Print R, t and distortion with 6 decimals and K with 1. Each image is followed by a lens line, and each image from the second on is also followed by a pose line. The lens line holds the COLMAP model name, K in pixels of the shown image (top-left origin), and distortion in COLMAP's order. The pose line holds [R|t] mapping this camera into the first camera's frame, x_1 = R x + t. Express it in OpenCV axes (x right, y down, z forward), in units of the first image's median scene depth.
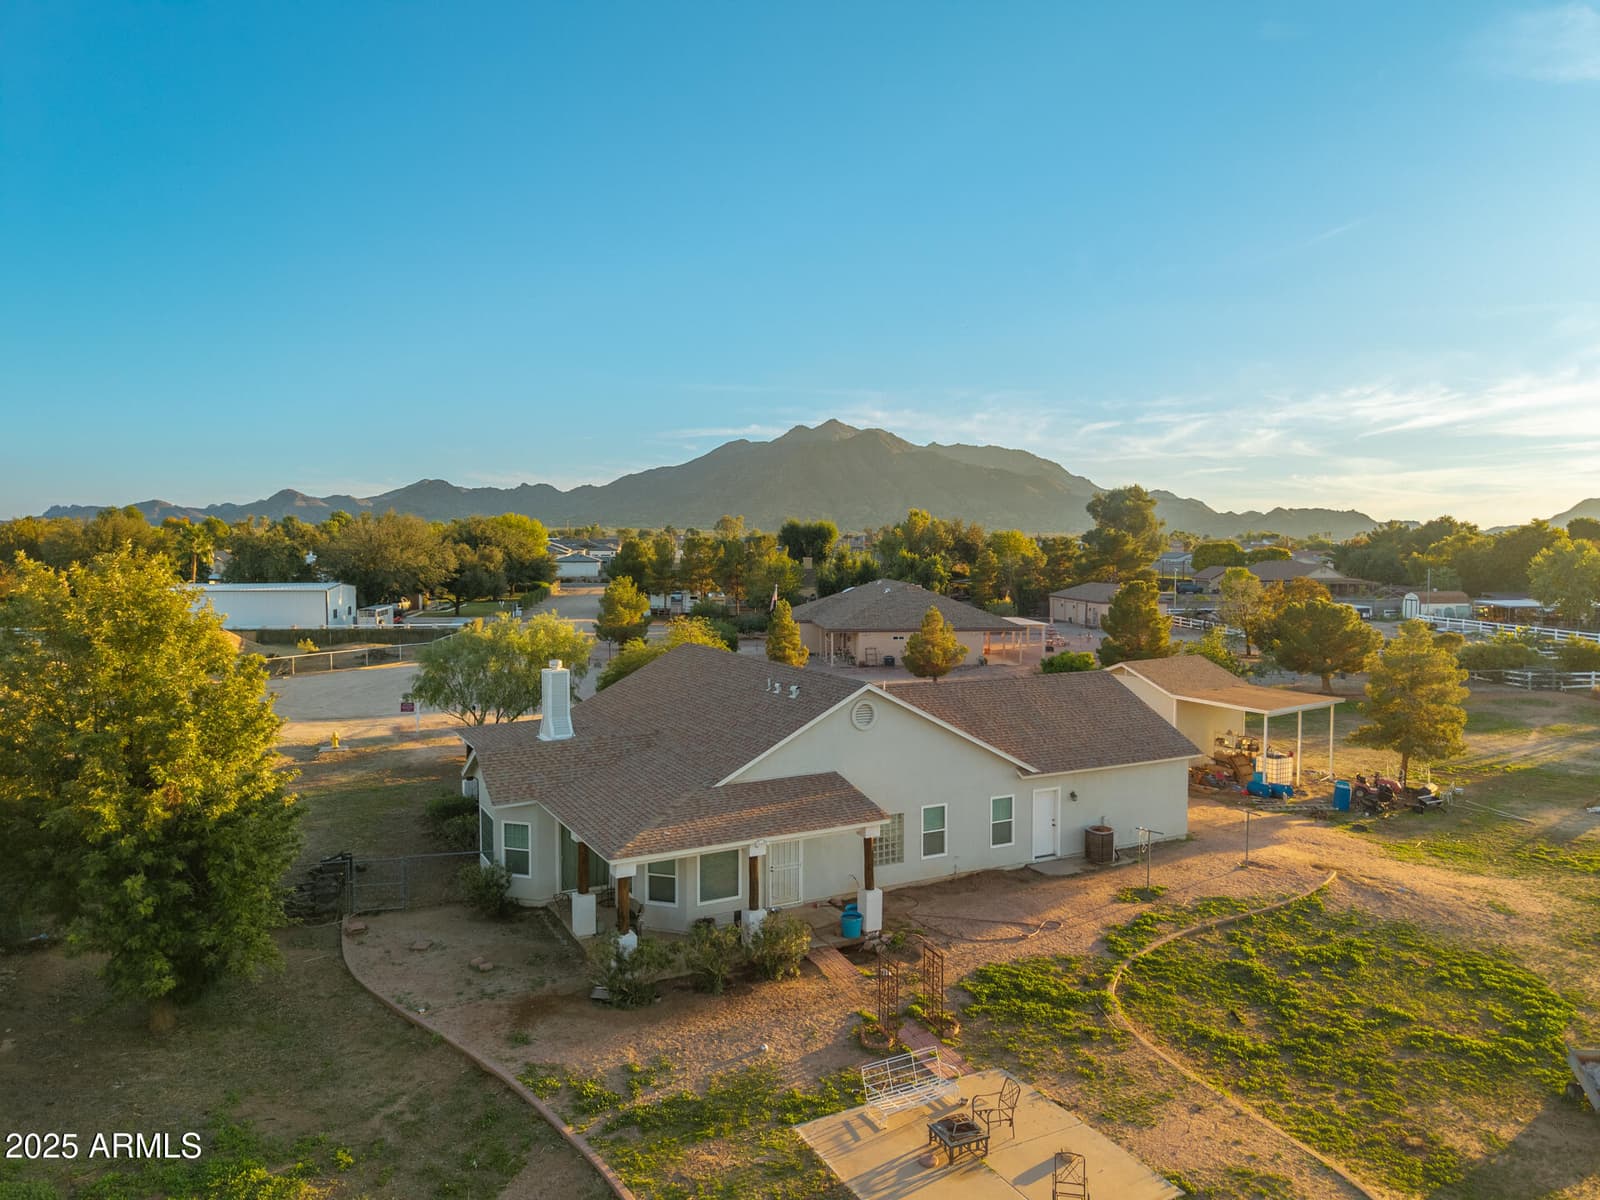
lens RADIAL K [[1068.9, 0, 796.8], [0, 1068.9, 588.4], [0, 0, 1]] dist [0.016415, -0.009685]
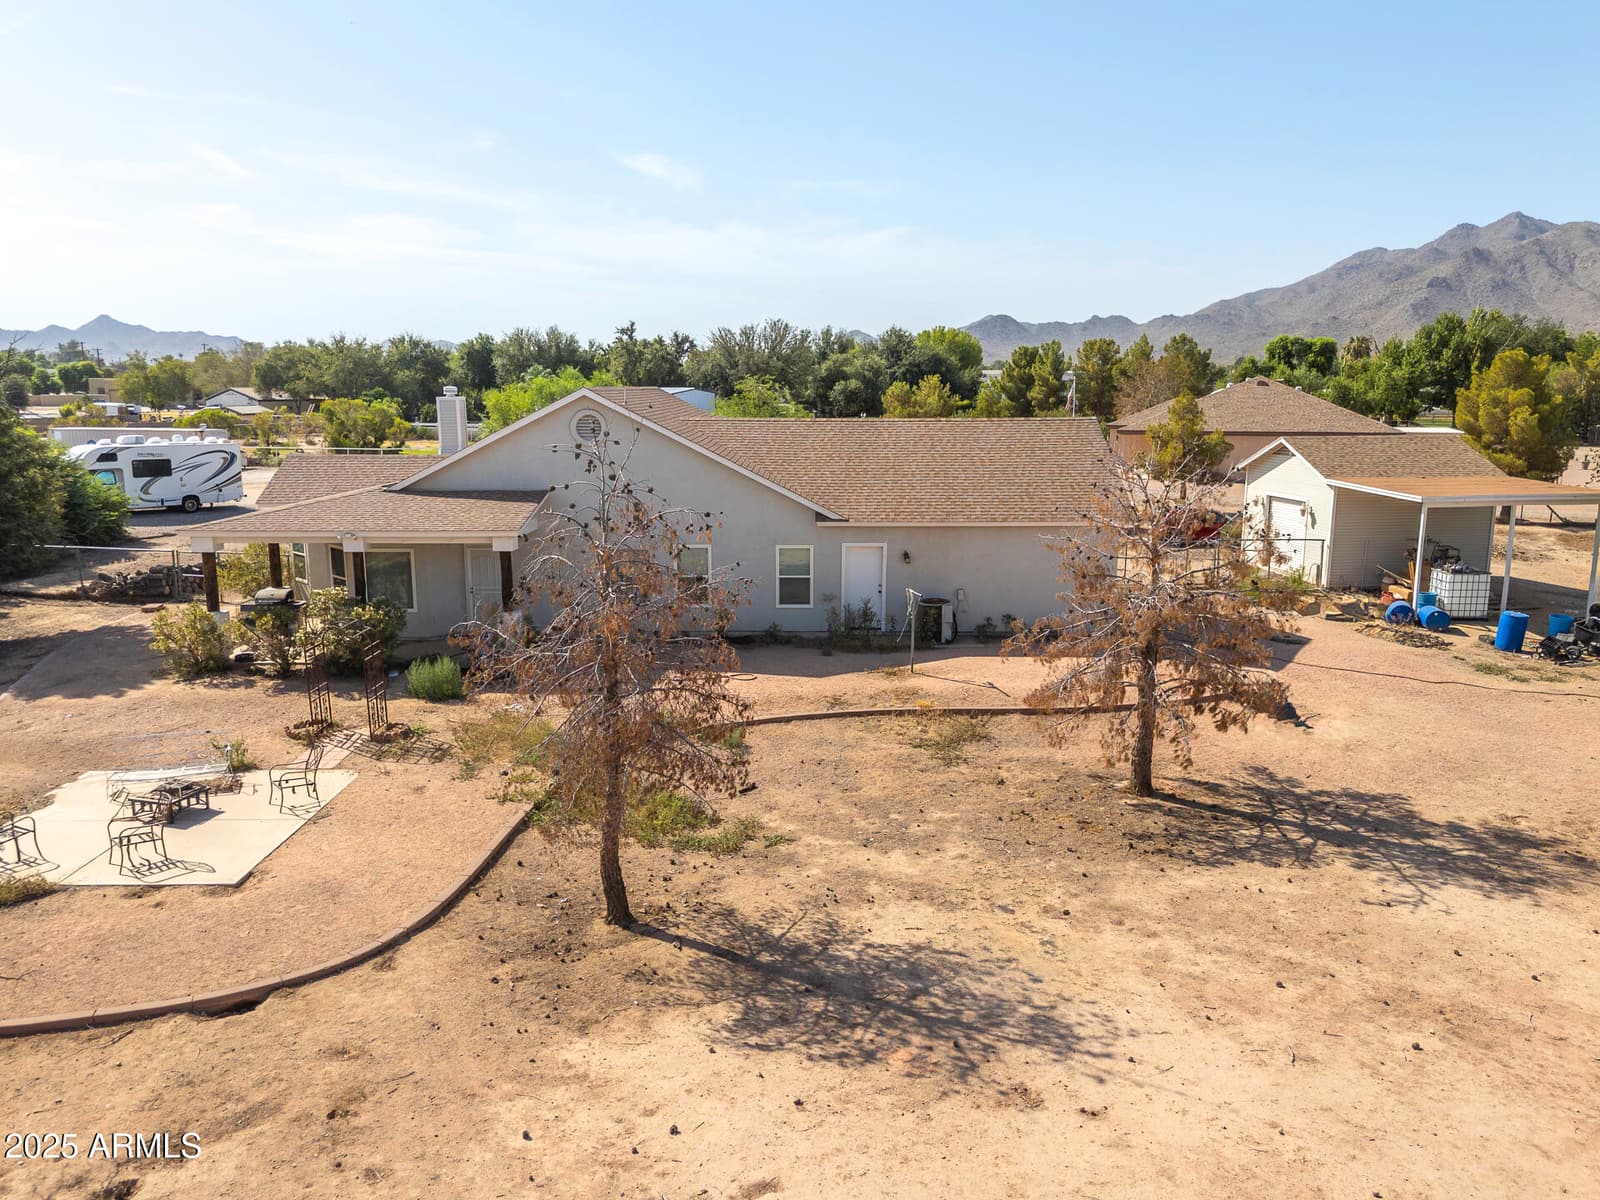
lens RADIAL K [[1182.5, 0, 807.3], [0, 1182.5, 598.9], [0, 0, 1]] dist [0.069684, -0.064126]
pose [[0.885163, 0.084792, -0.457490, 0.837027], [-0.020852, 0.989496, 0.143050, 0.146038], [0.464814, -0.117083, 0.877633, 0.301881]]
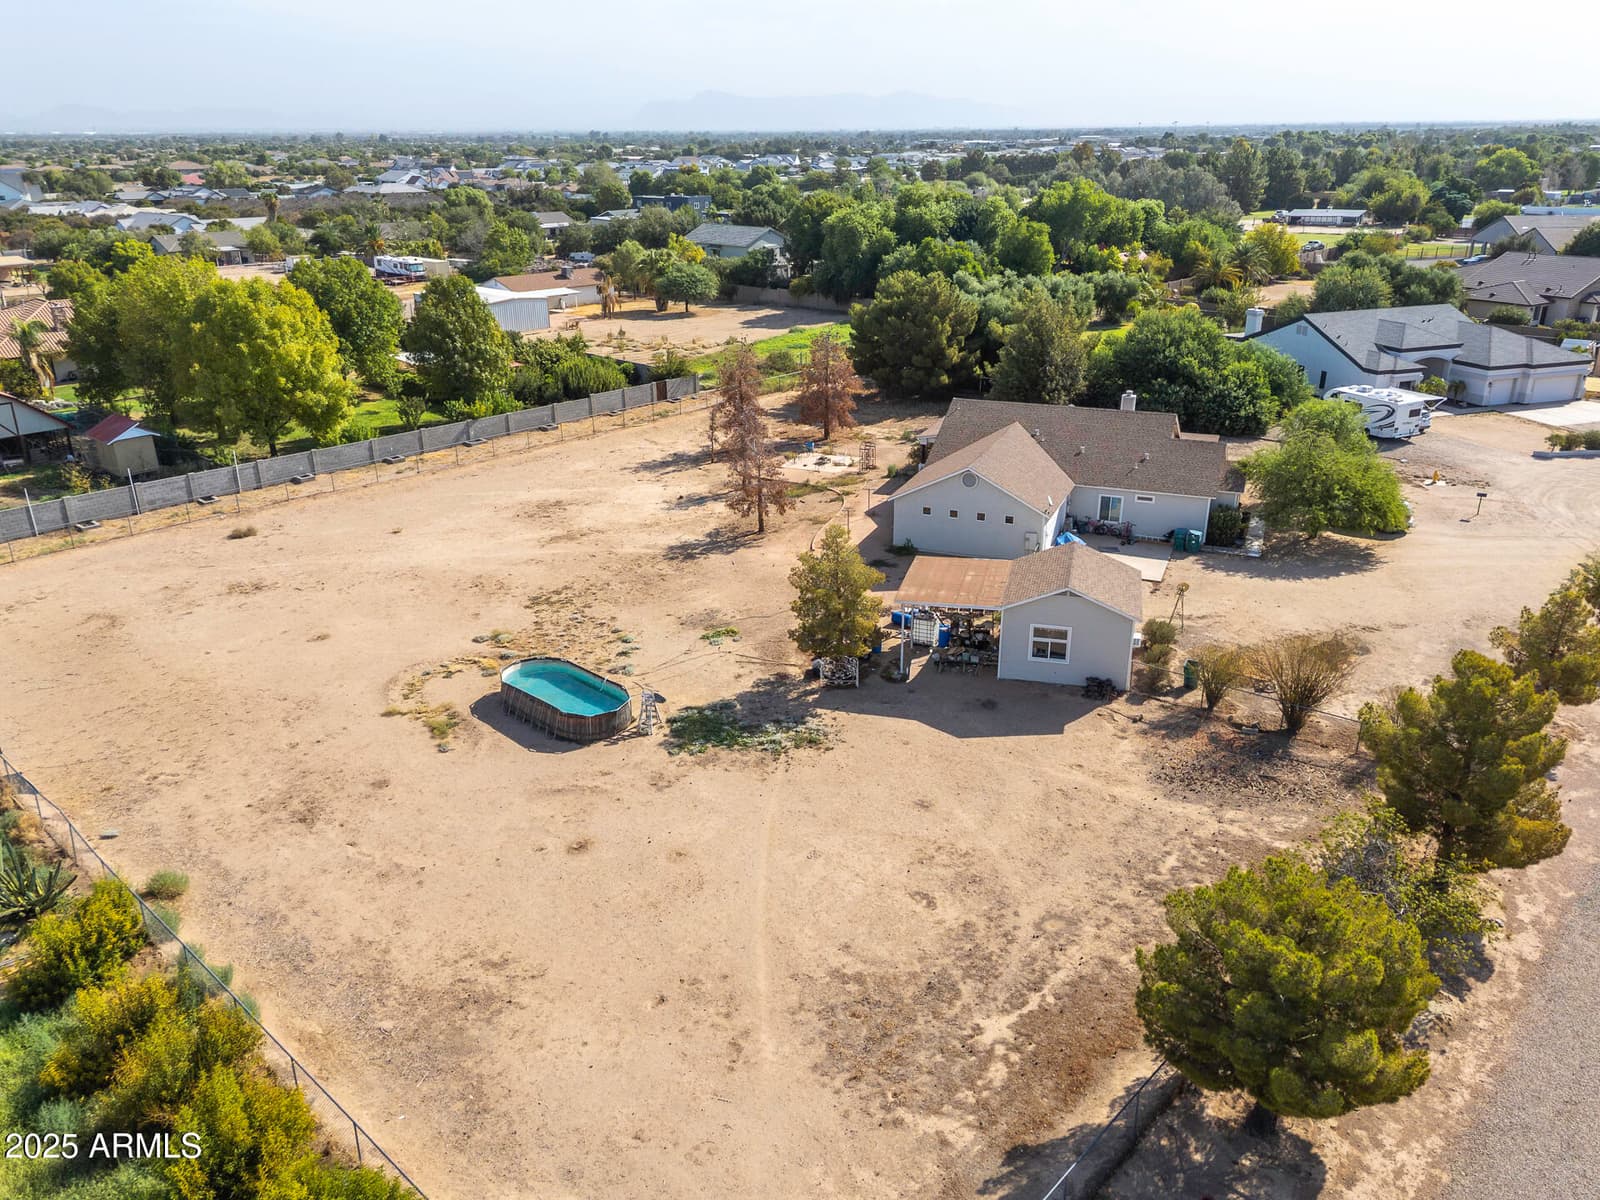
lens RADIAL K [[1182.5, 0, 793.9], [0, 1182.5, 601.8], [0, 0, 1]] dist [0.069684, -0.064126]
pose [[-0.767796, 0.242286, -0.593117, 2.469015], [-0.019593, 0.916428, 0.399720, -0.659788], [0.640395, 0.318524, -0.698882, 3.407875]]
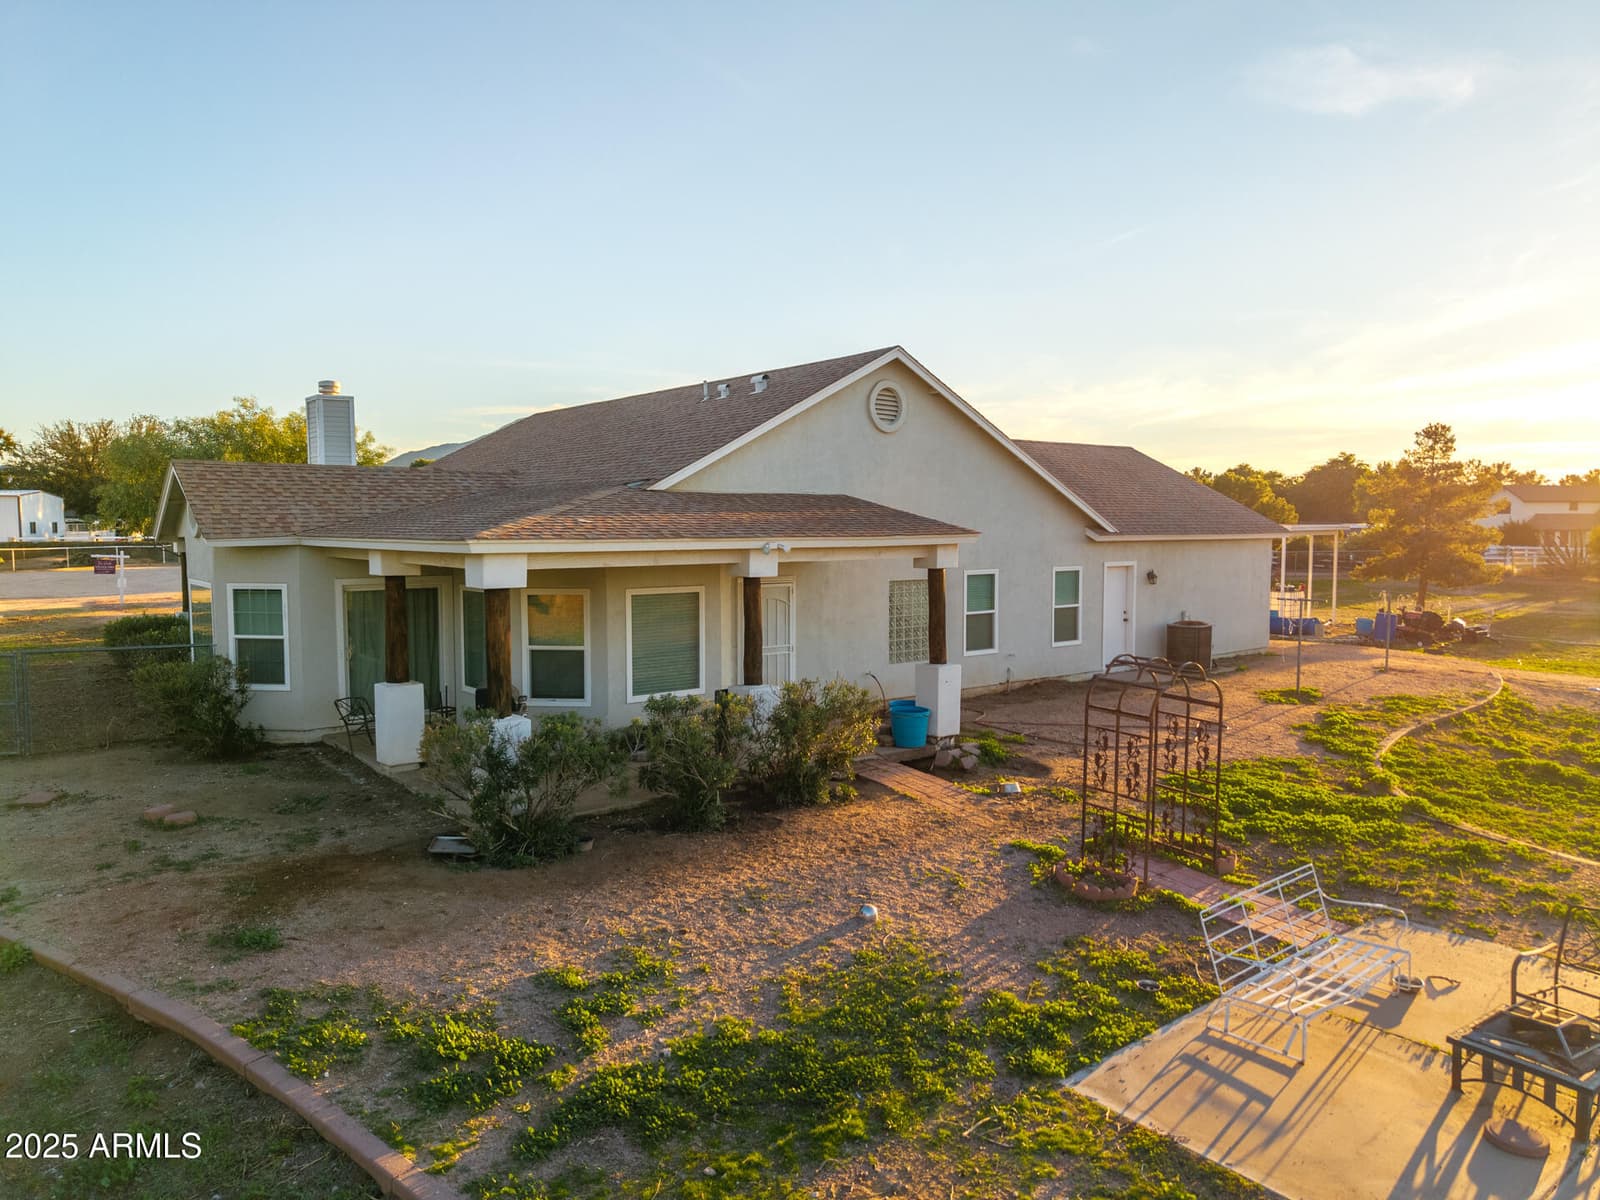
lens RADIAL K [[1068.9, 0, 798.0], [0, 1068.9, 595.0], [0, 0, 1]] dist [0.016415, -0.009685]
pose [[0.982190, -0.013194, 0.187428, -0.123886], [0.008626, 0.999646, 0.025167, 0.264799], [-0.187694, -0.023102, 0.981956, 0.538168]]
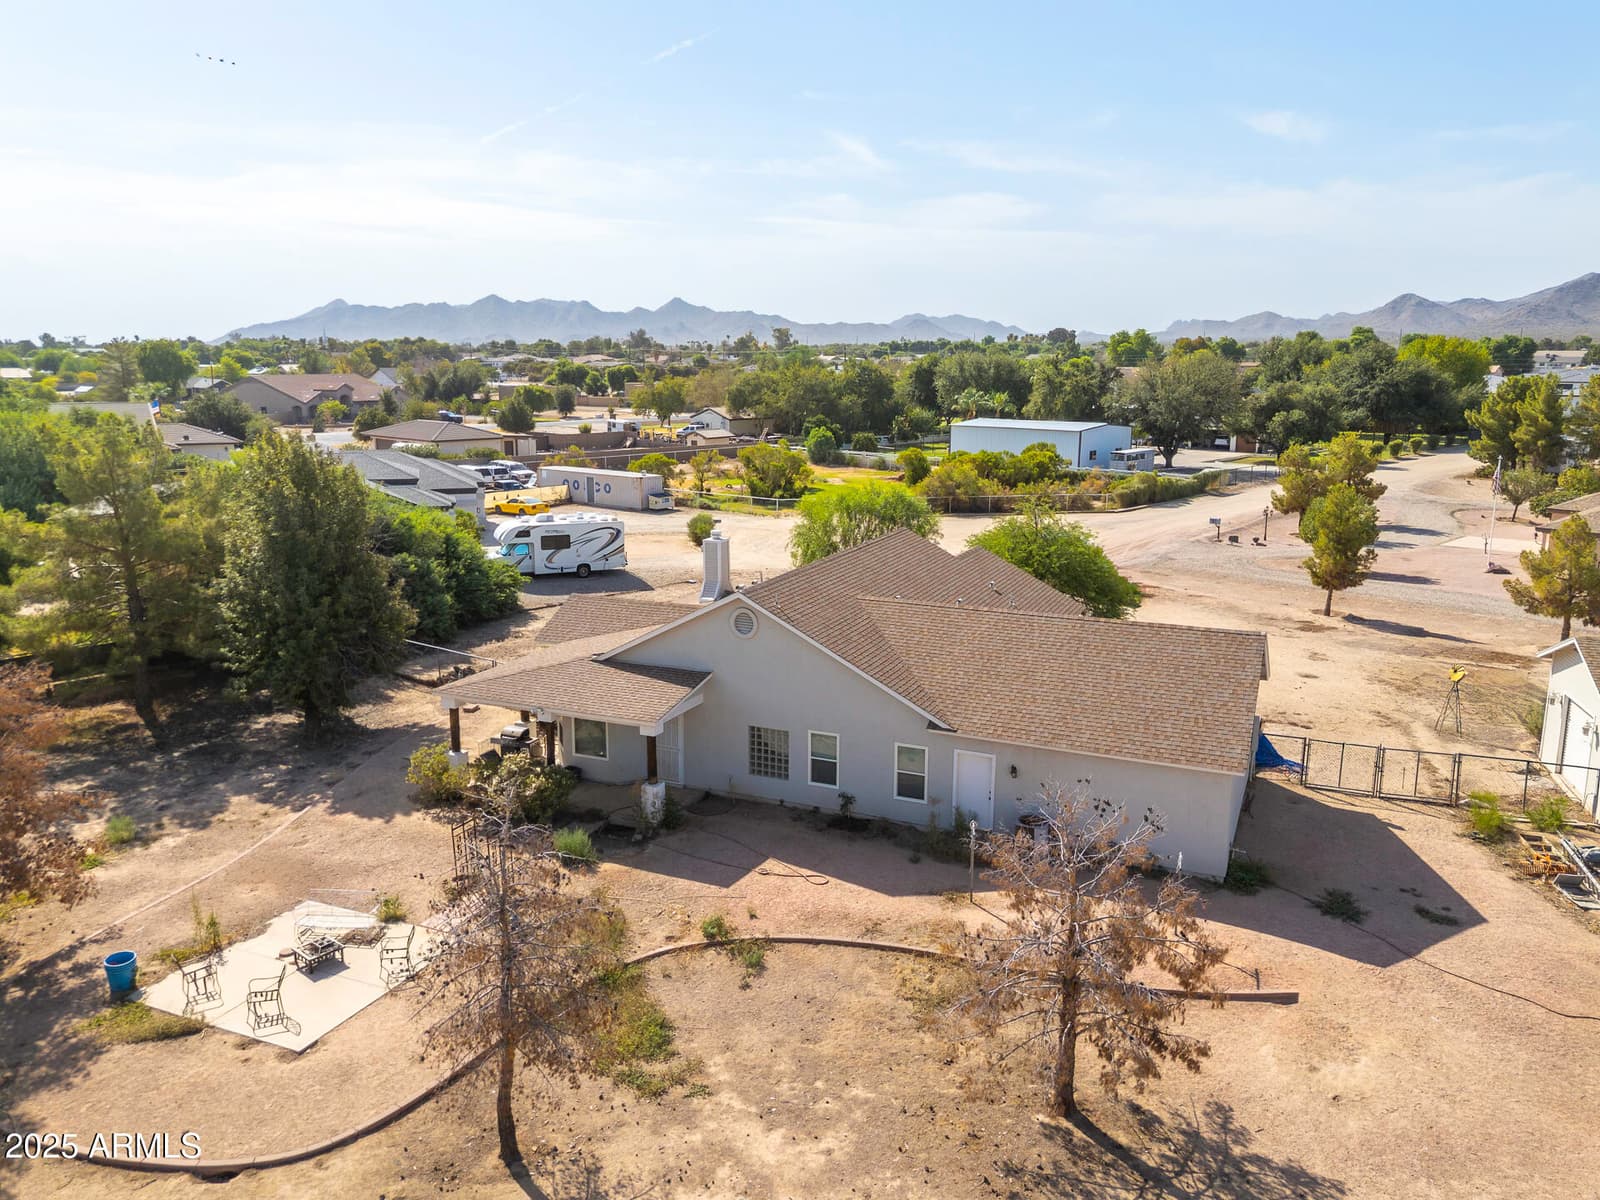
lens RADIAL K [[1182.5, 0, 803.2], [0, 1182.5, 592.9], [0, 0, 1]] dist [0.069684, -0.064126]
pose [[0.620807, 0.158348, -0.767805, 1.171073], [-0.036713, 0.984186, 0.173289, -0.124270], [0.783103, -0.079391, 0.616803, 0.479179]]
